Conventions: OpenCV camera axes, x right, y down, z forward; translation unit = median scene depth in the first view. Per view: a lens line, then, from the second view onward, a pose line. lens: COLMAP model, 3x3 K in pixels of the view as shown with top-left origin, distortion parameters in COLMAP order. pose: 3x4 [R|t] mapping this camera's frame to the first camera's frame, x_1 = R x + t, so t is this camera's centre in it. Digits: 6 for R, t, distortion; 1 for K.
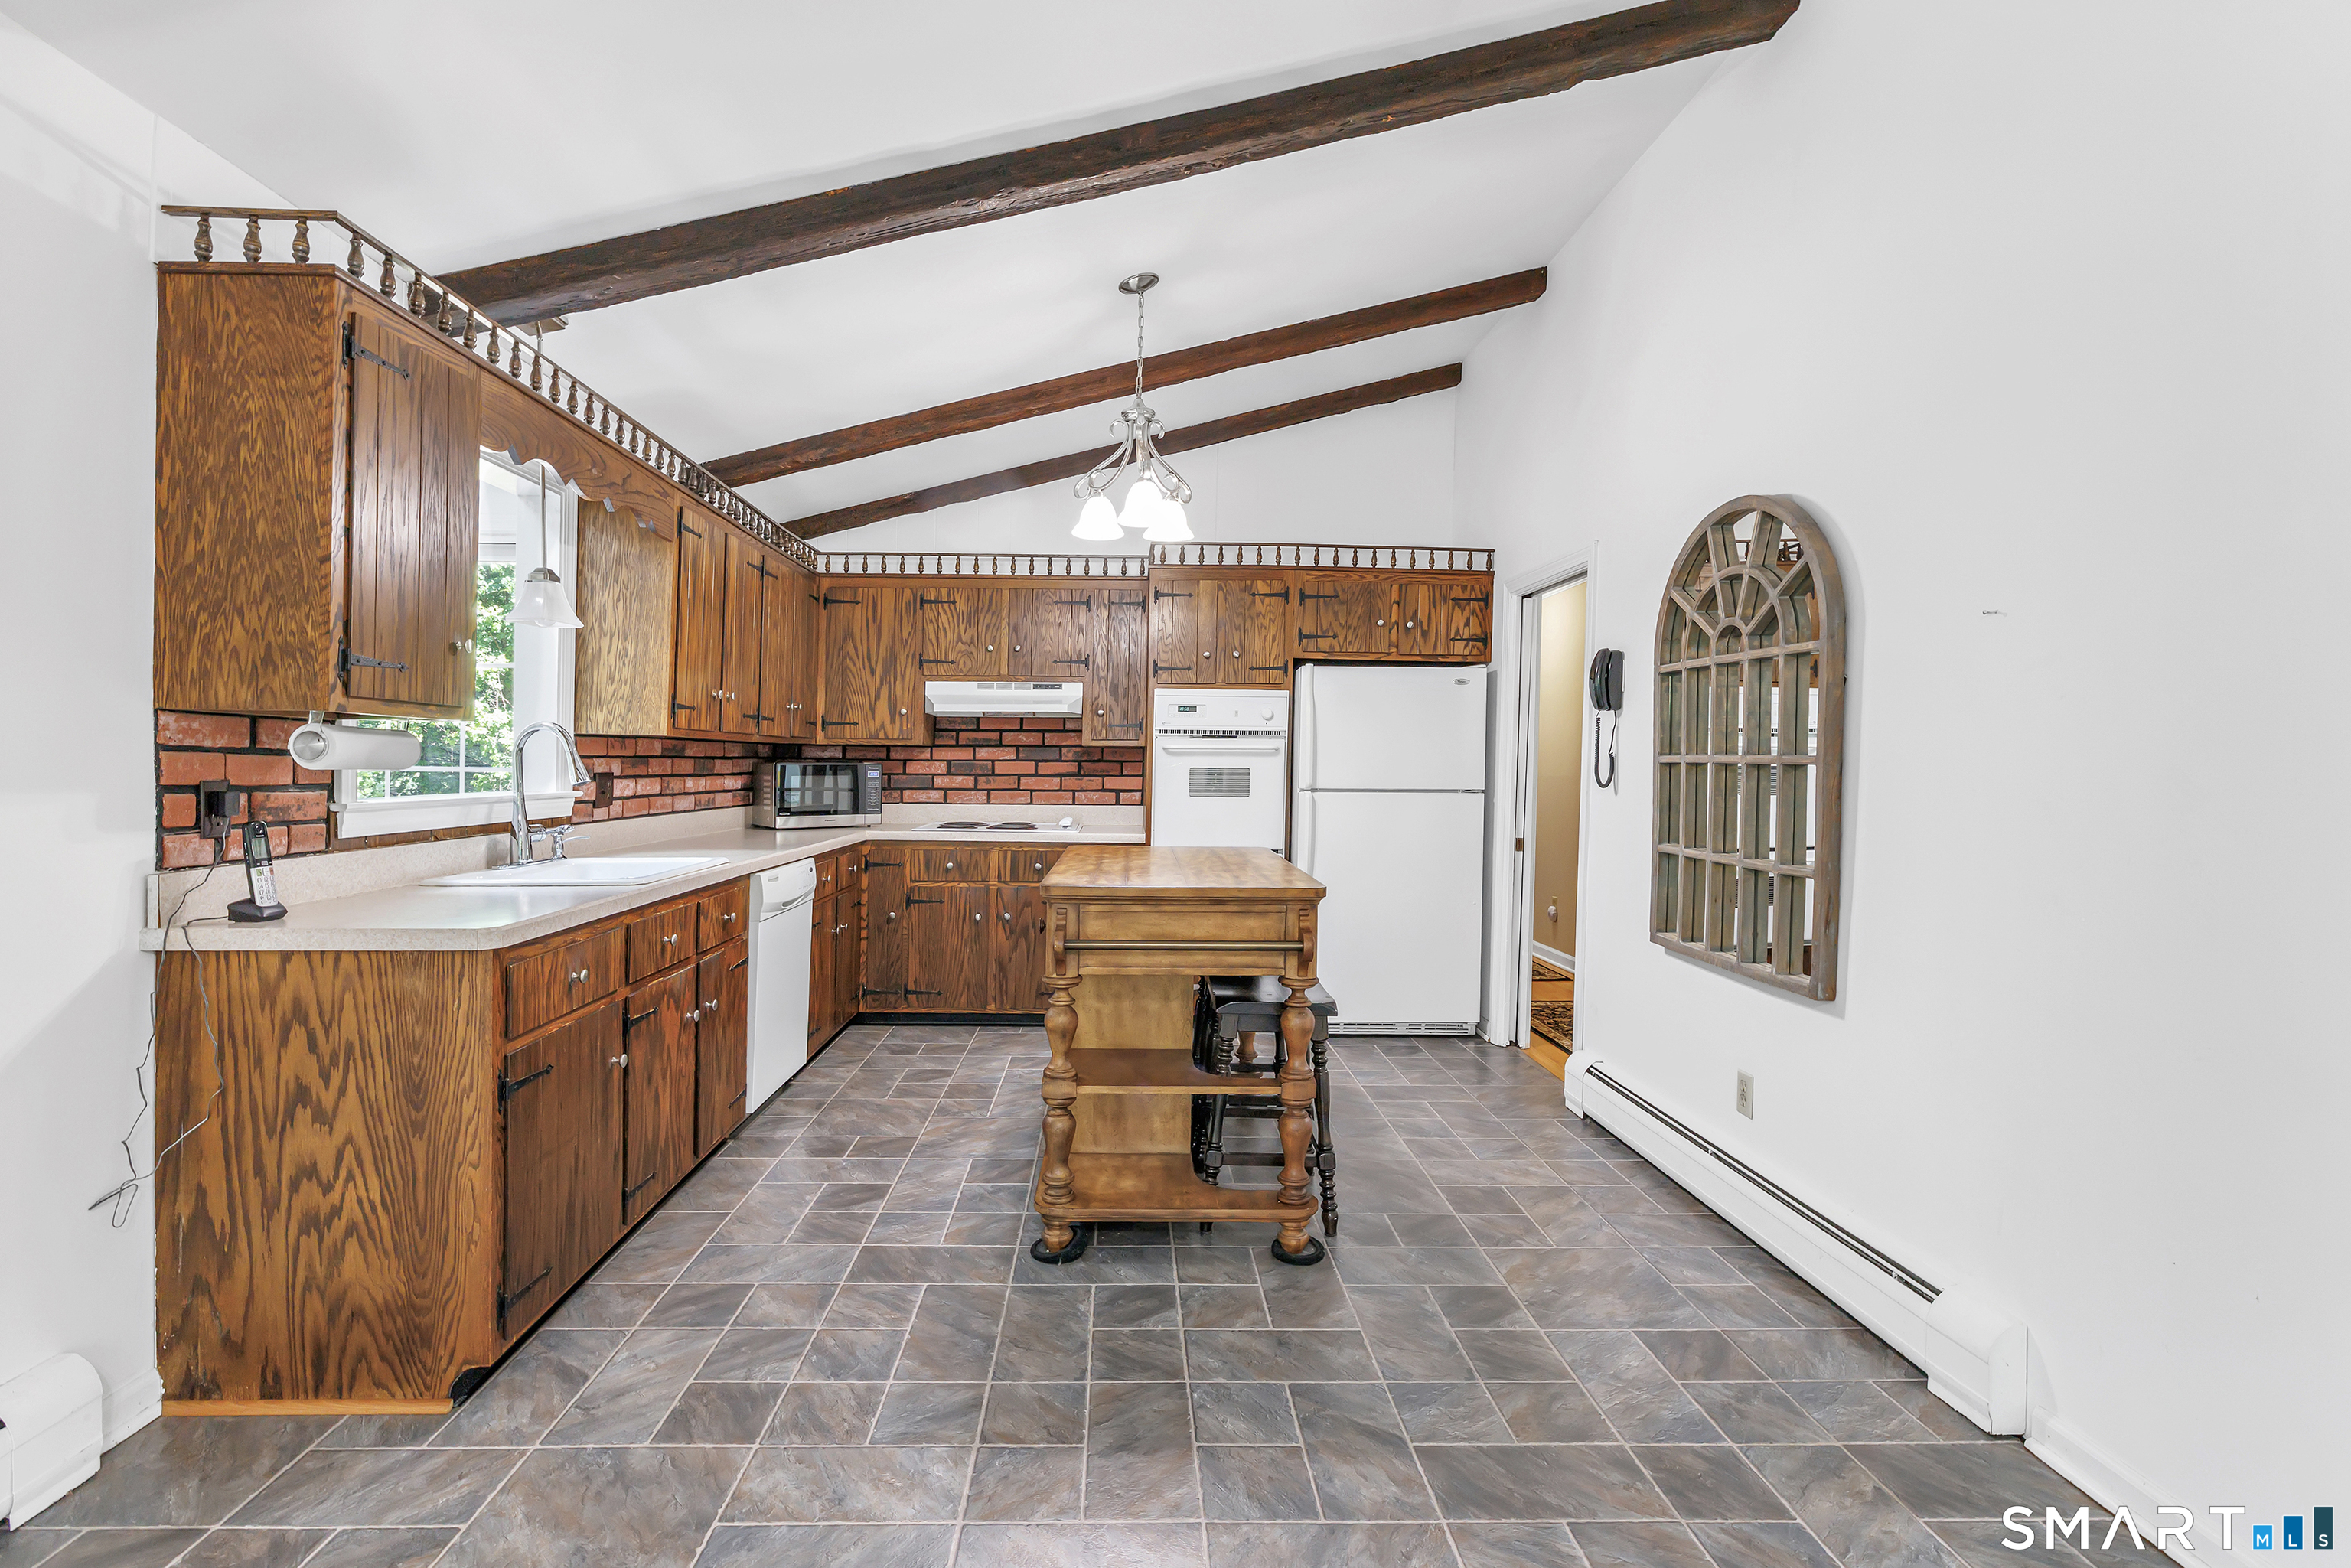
lens RADIAL K [[1092.1, 0, 1134.1], [0, 1092.1, 774.1], [0, 0, 1]] dist [0.002178, 0.000674]
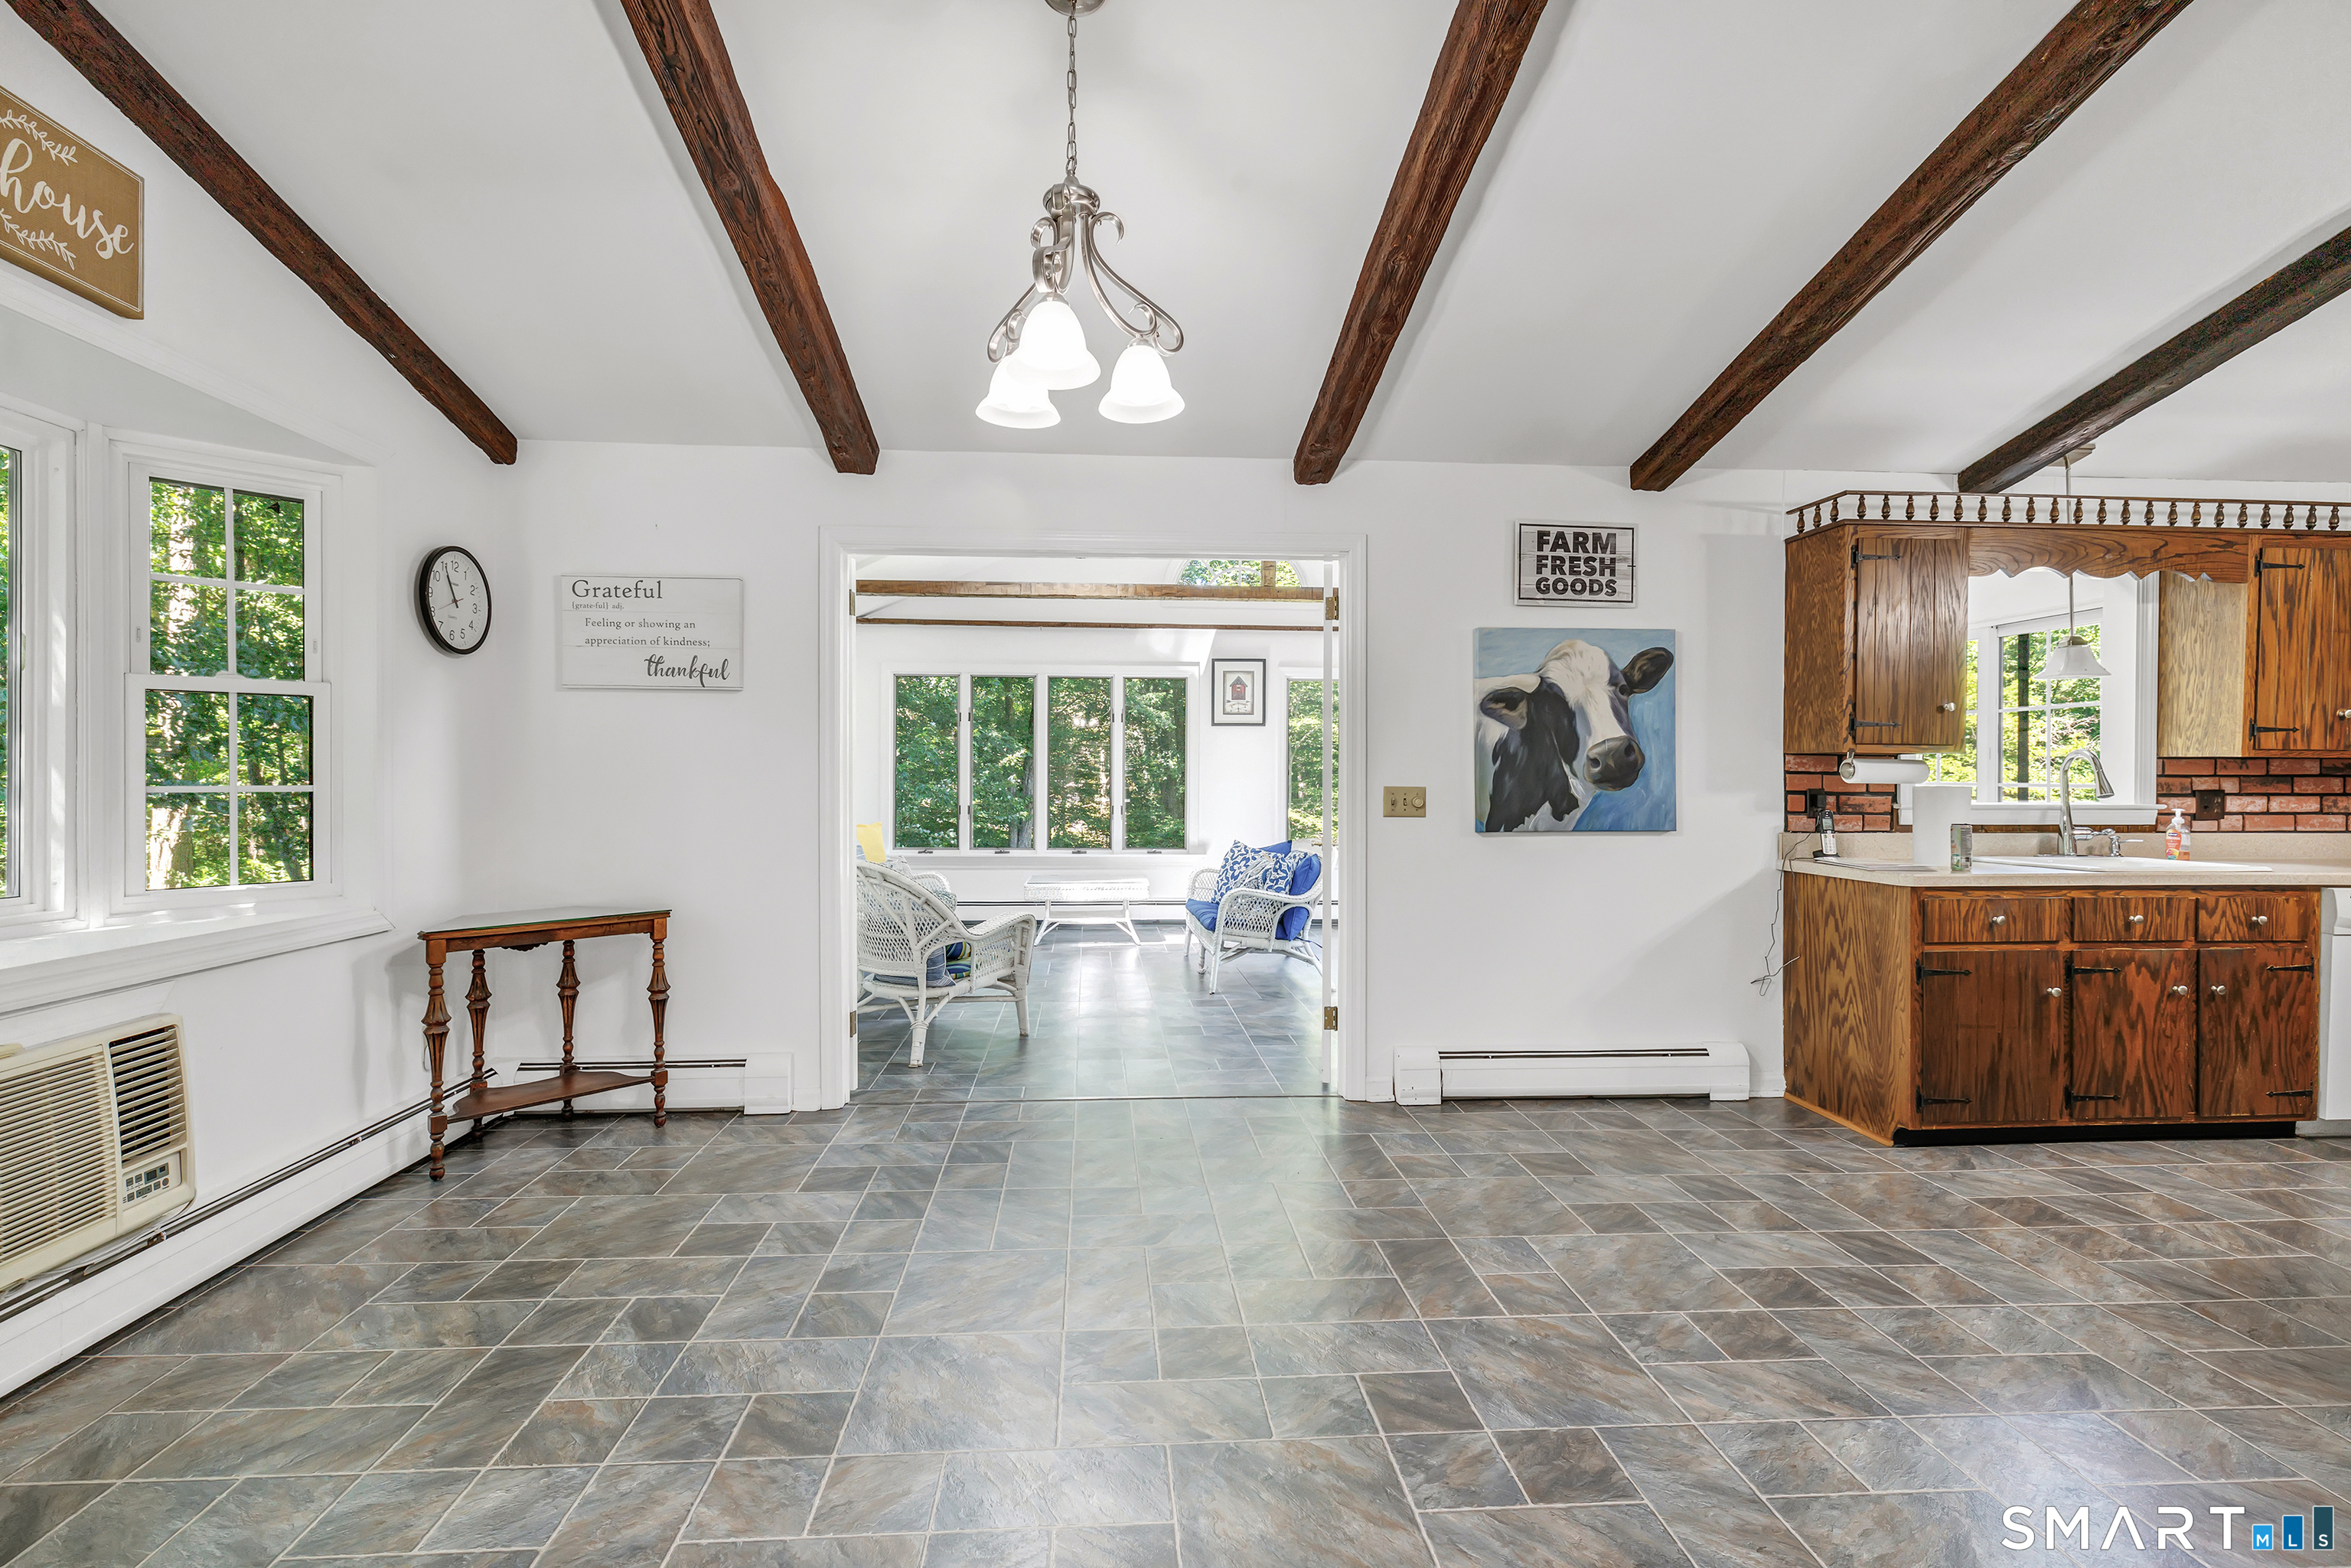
lens RADIAL K [[1042.3, 0, 1186.9], [0, 1042.3, 782.0], [0, 0, 1]] dist [-0.000370, -0.000093]
pose [[0.071595, 0.000100, -0.997434, 0.530255], [-0.013709, 0.999906, -0.000884, 0.006074], [0.997340, 0.013737, 0.071589, -0.142746]]
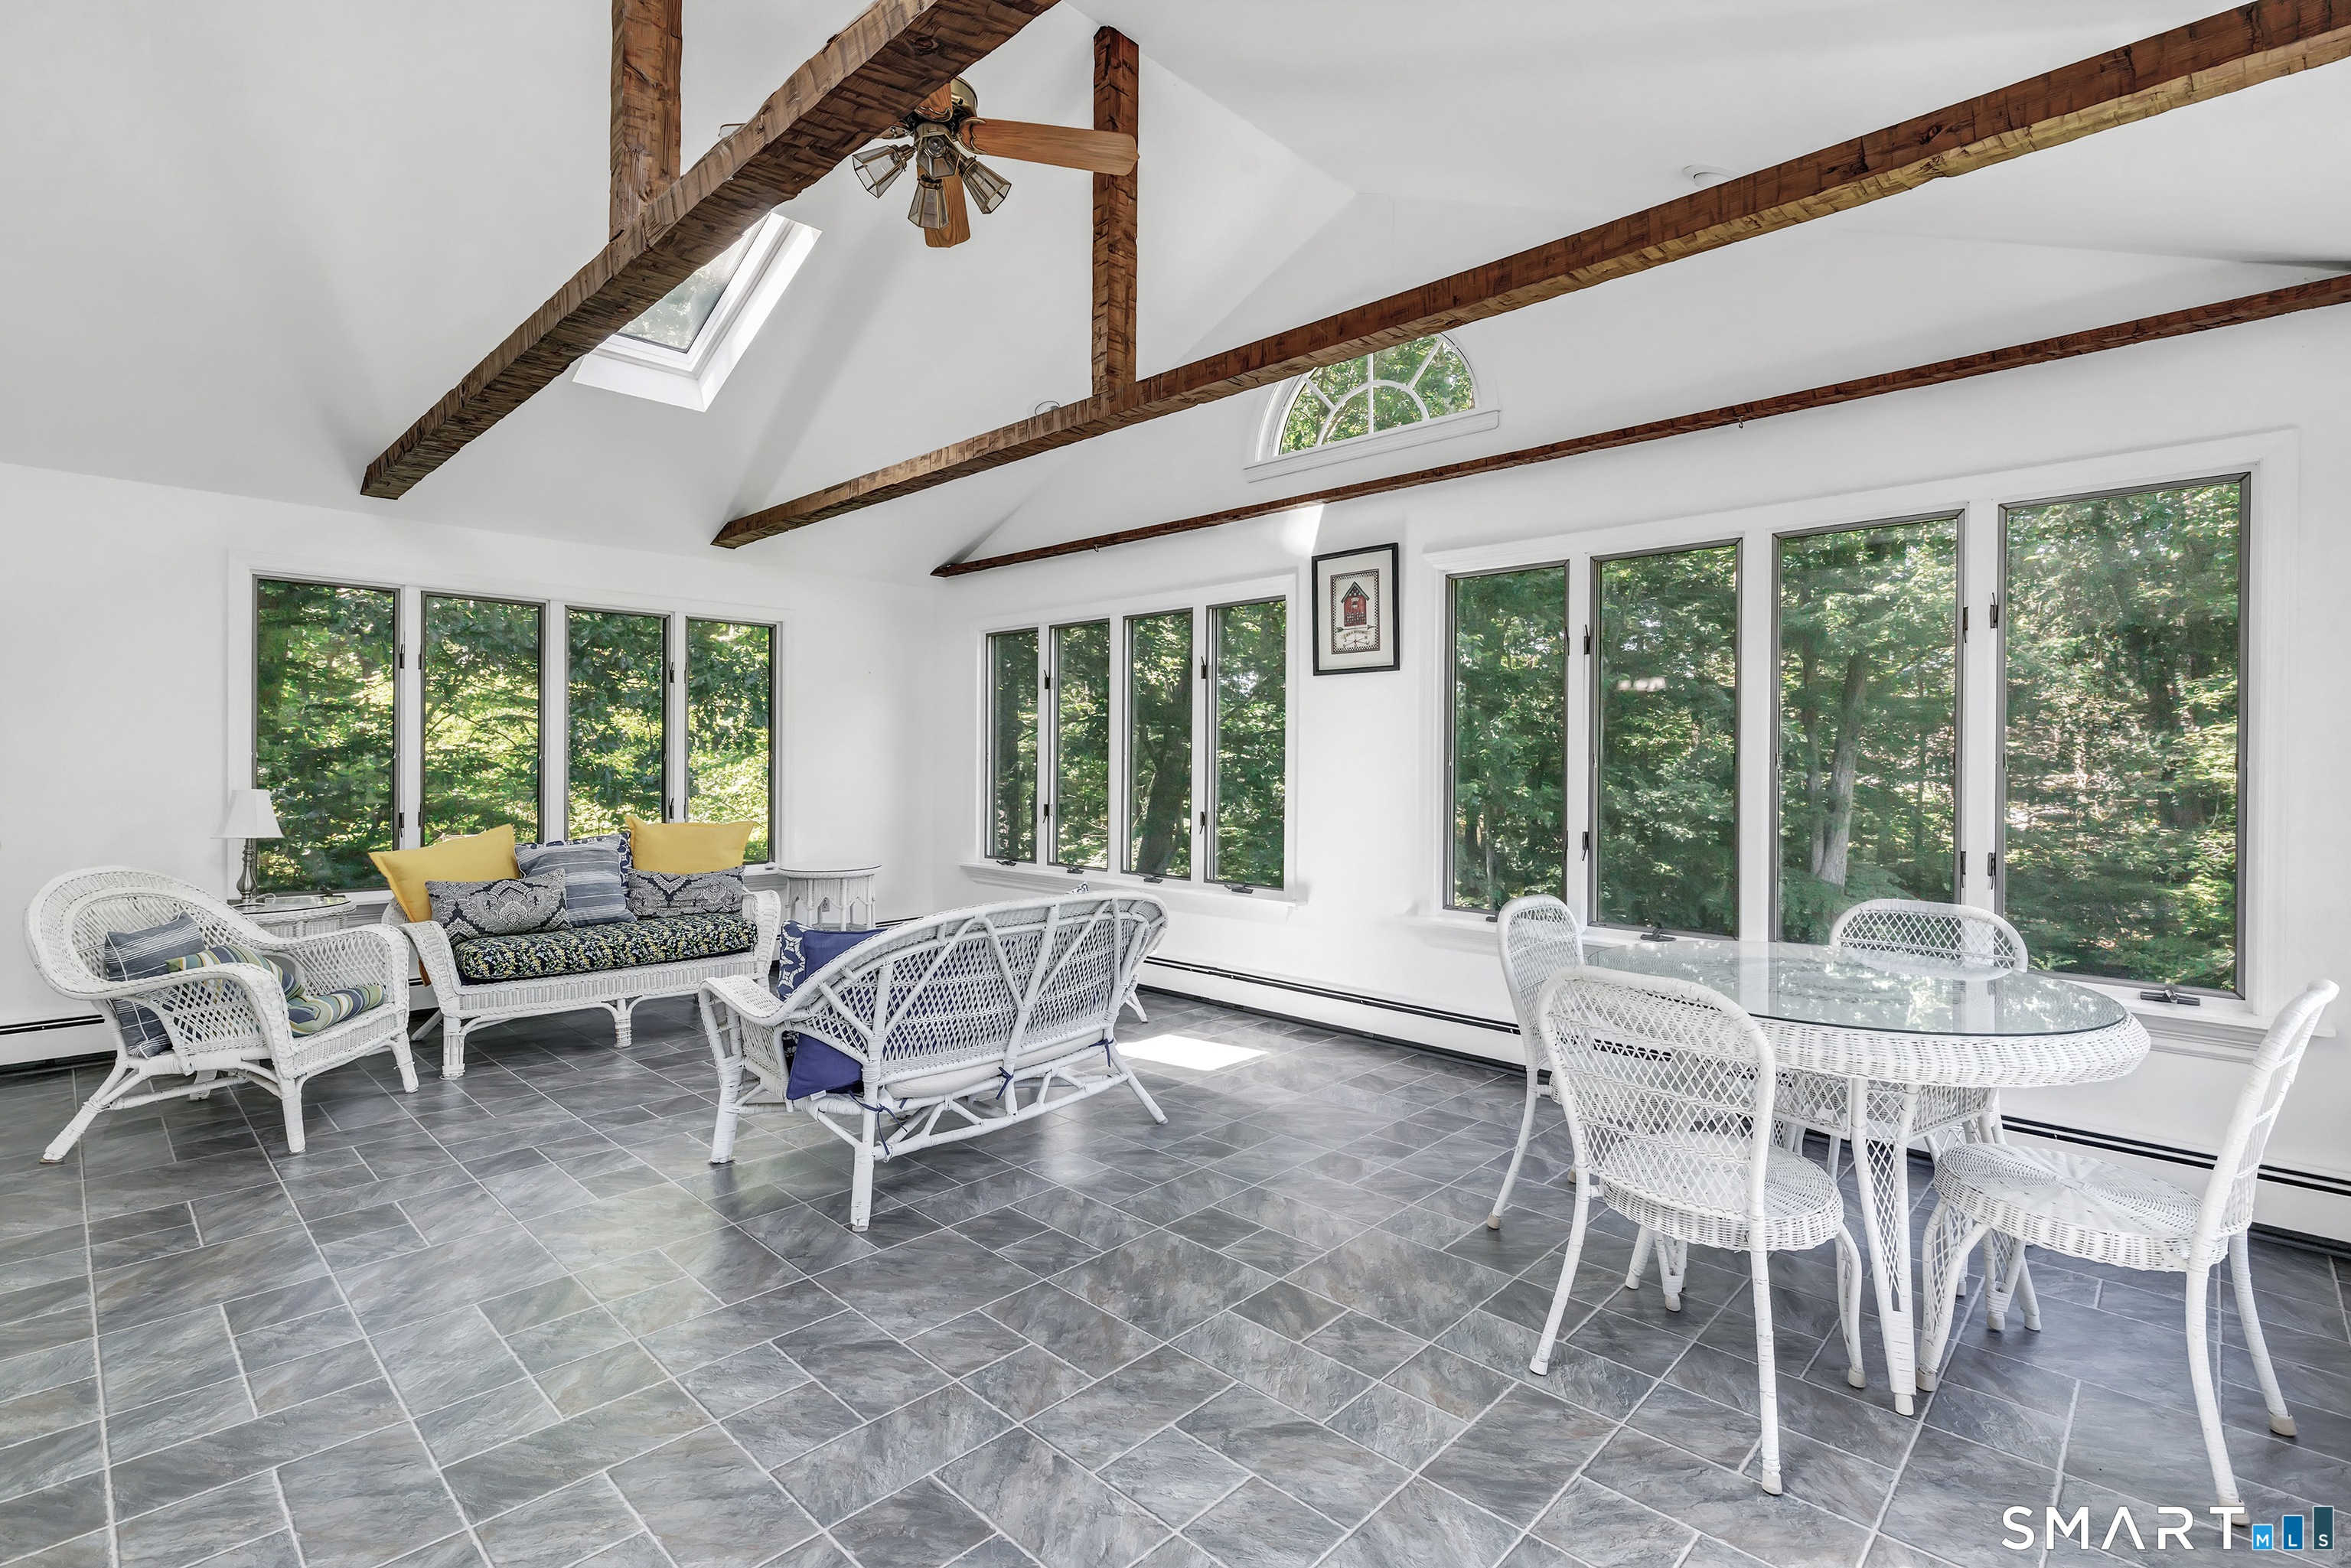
lens RADIAL K [[1080.7, 0, 1130.0], [0, 1080.7, 758.7], [0, 0, 1]] dist [0.002800, 0.000333]
pose [[-0.713025, -0.013192, -0.701014, -0.639142], [-0.019553, 0.999808, 0.001073, -0.014726], [0.700865, 0.014472, -0.713147, 0.854301]]
